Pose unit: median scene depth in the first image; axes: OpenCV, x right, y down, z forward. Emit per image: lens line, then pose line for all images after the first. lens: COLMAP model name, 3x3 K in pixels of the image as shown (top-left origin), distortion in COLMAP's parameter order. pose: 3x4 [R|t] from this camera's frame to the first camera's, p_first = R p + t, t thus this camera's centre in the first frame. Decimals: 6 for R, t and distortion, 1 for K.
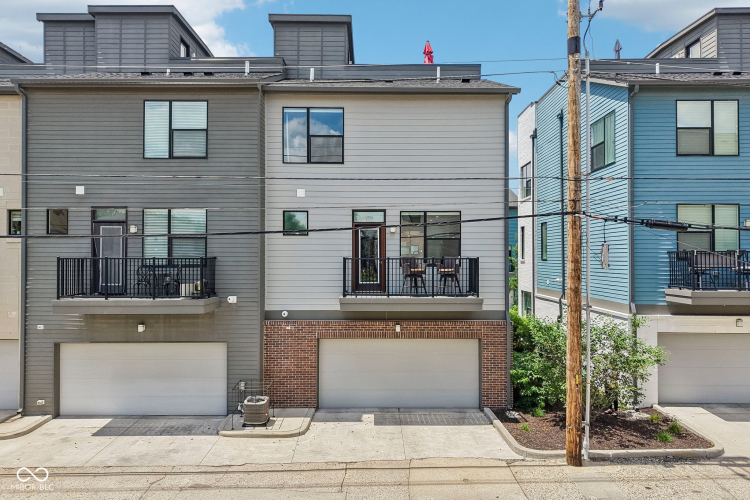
lens RADIAL K [[503.5, 0, 375.0], [0, 503.5, 250.0], [0, 0, 1]] dist [0.018175, -0.004299]
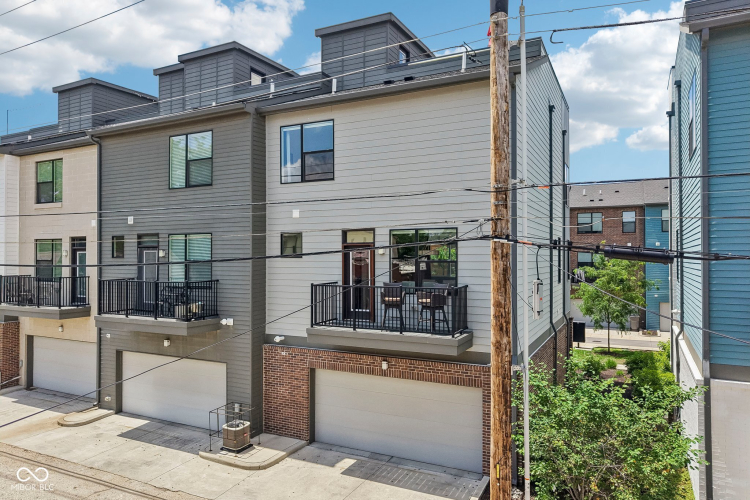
lens RADIAL K [[503.5, 0, 375.0], [0, 503.5, 250.0], [0, 0, 1]] dist [0.018175, -0.004299]
pose [[0.888520, -0.007000, -0.458784, 0.440008], [0.006911, 0.999974, -0.001874, -0.042471], [0.458786, -0.001506, 0.888546, 0.222953]]
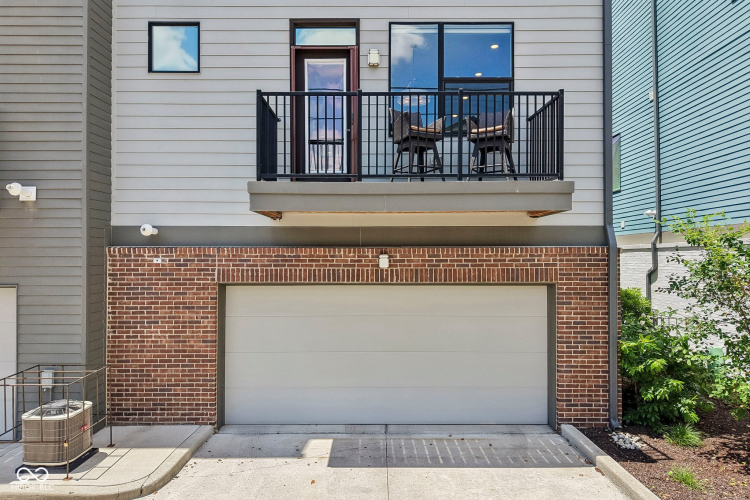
lens RADIAL K [[507.2, 0, 375.0], [0, 507.2, 250.0], [0, 0, 1]] dist [-0.005192, -0.002092]
pose [[0.999998, 0.000500, -0.001901, 0.038855], [-0.000494, 0.999996, 0.002900, 0.146114], [0.001902, -0.002899, 0.999994, 0.523500]]
